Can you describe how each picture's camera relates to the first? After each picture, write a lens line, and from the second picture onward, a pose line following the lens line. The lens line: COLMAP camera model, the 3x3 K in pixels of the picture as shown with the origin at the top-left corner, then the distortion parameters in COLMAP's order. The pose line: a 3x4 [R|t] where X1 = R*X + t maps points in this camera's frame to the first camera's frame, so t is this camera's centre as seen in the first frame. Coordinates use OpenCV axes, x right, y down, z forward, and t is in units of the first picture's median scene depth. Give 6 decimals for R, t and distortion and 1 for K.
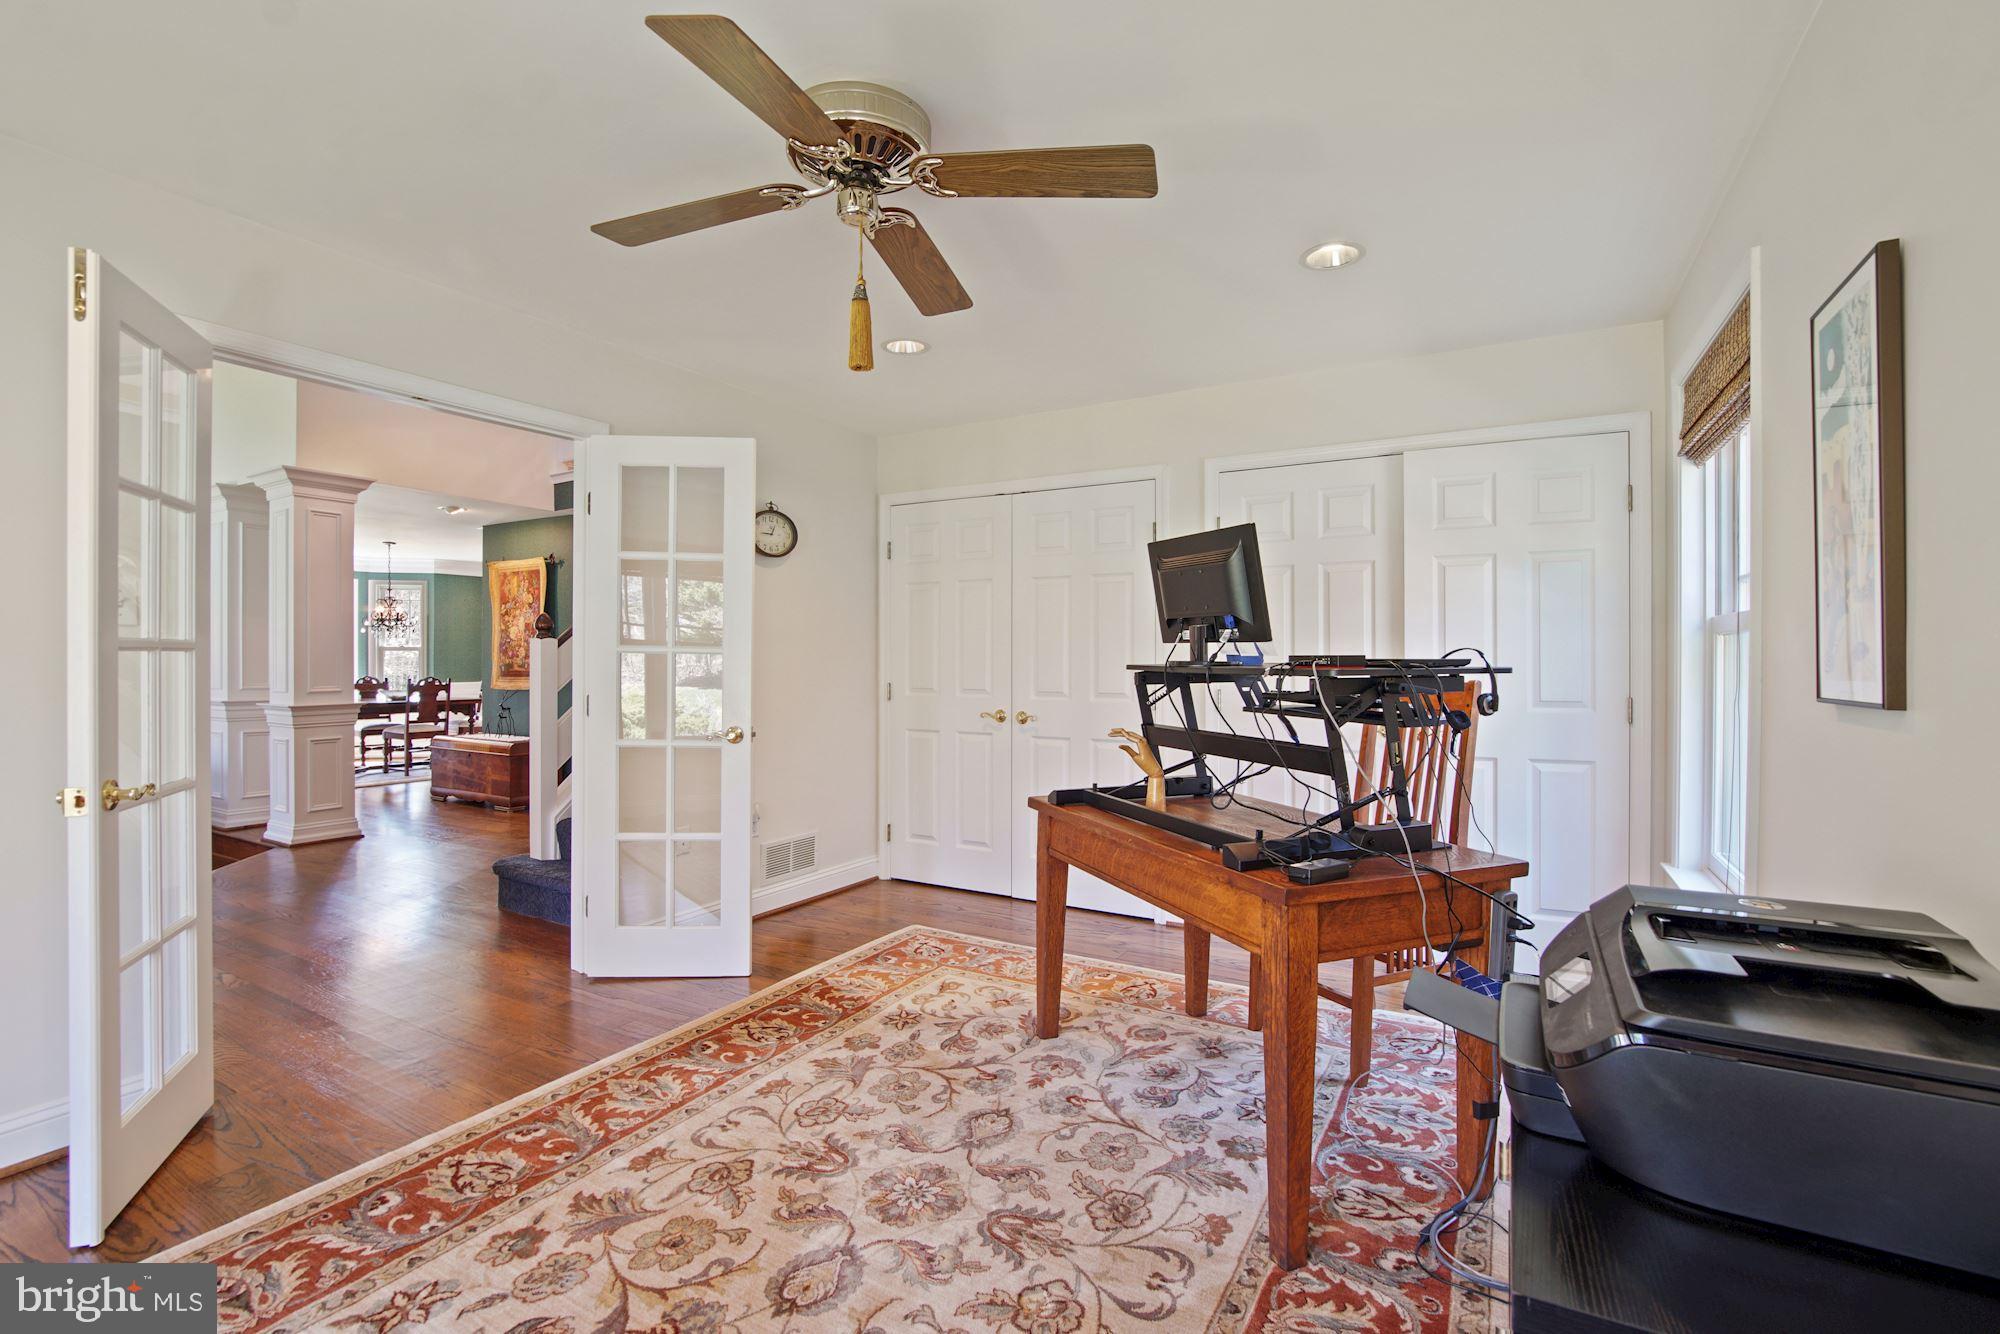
lens RADIAL K [[889.1, 0, 1003.1], [0, 889.1, 655.5], [0, 0, 1]] dist [-0.025480, 0.007412]
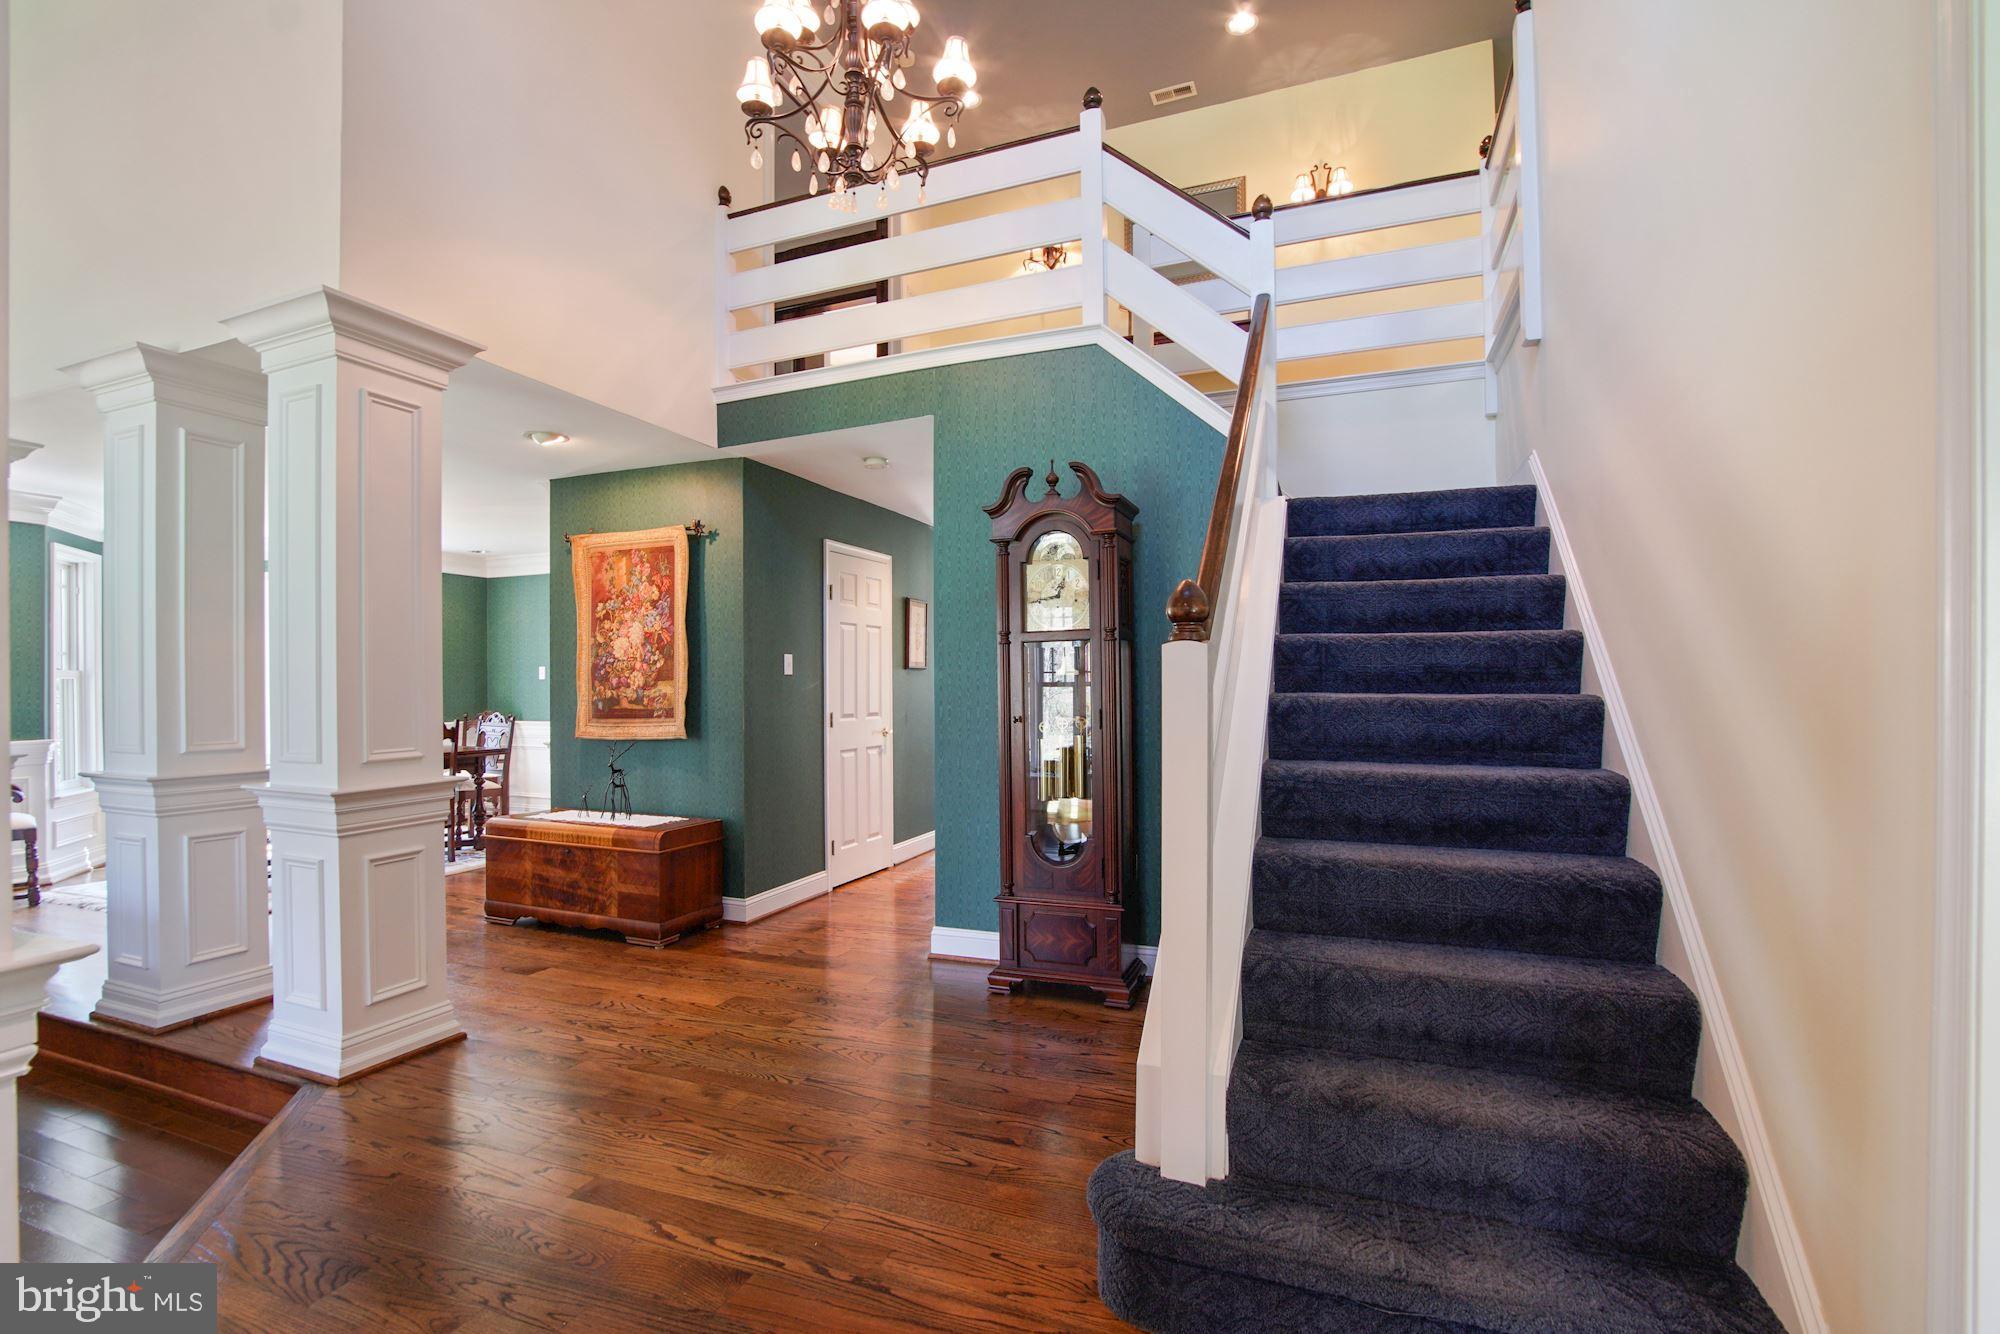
lens RADIAL K [[889.1, 0, 993.8], [0, 889.1, 684.4], [0, 0, 1]] dist [-0.025480, 0.007412]
pose [[0.991176, -0.007046, 0.132362, -0.503558], [0.006499, 0.999968, 0.004563, -0.001876], [-0.132390, -0.003662, 0.991191, 0.461080]]
